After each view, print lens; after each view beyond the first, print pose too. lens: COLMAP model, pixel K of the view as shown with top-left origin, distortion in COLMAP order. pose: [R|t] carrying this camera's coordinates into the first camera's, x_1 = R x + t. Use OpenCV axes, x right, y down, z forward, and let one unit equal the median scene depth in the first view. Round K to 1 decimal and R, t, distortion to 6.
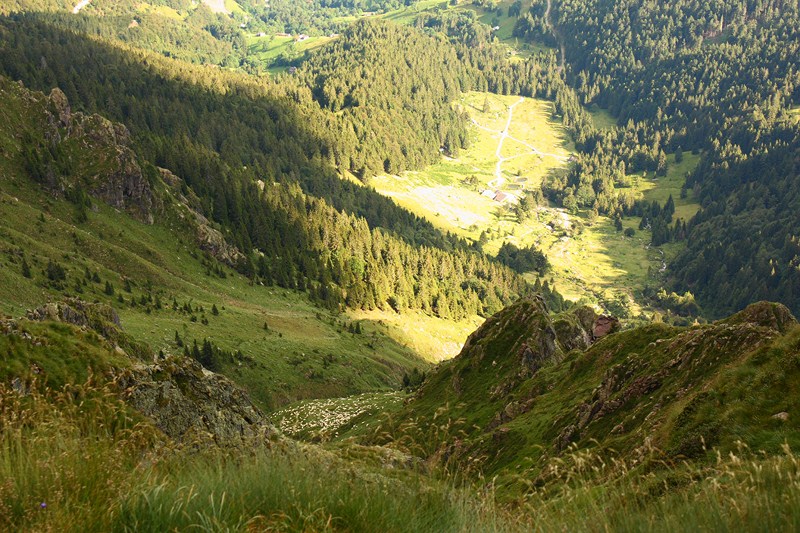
lens RADIAL K [[1739.9, 0, 399.9], [0, 1739.9, 266.6], [0, 0, 1]] dist [0.077798, 0.000000]
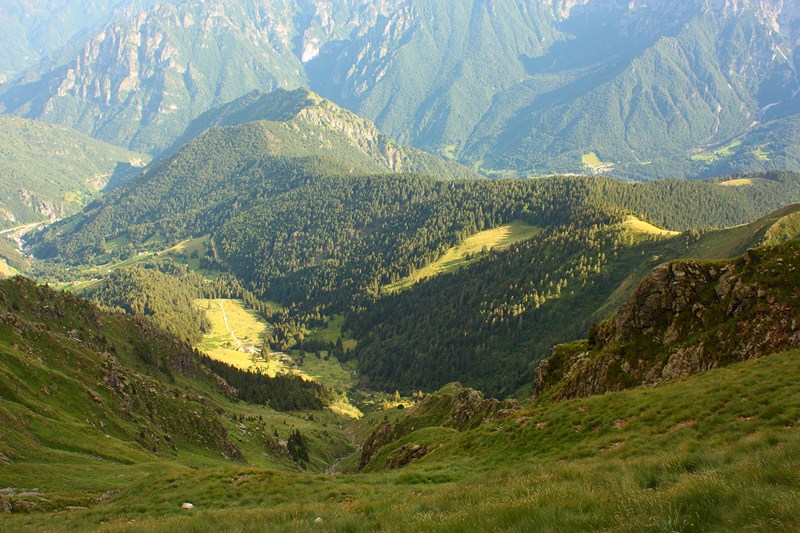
lens RADIAL K [[932.3, 0, 400.1], [0, 932.3, 265.8], [0, 0, 1]] dist [-0.019514, 0.000000]
pose [[0.920404, -0.109194, 0.375410, -0.133645], [0.156199, 0.982946, -0.097054, -0.005900], [-0.358410, 0.147967, 0.921764, 0.005665]]
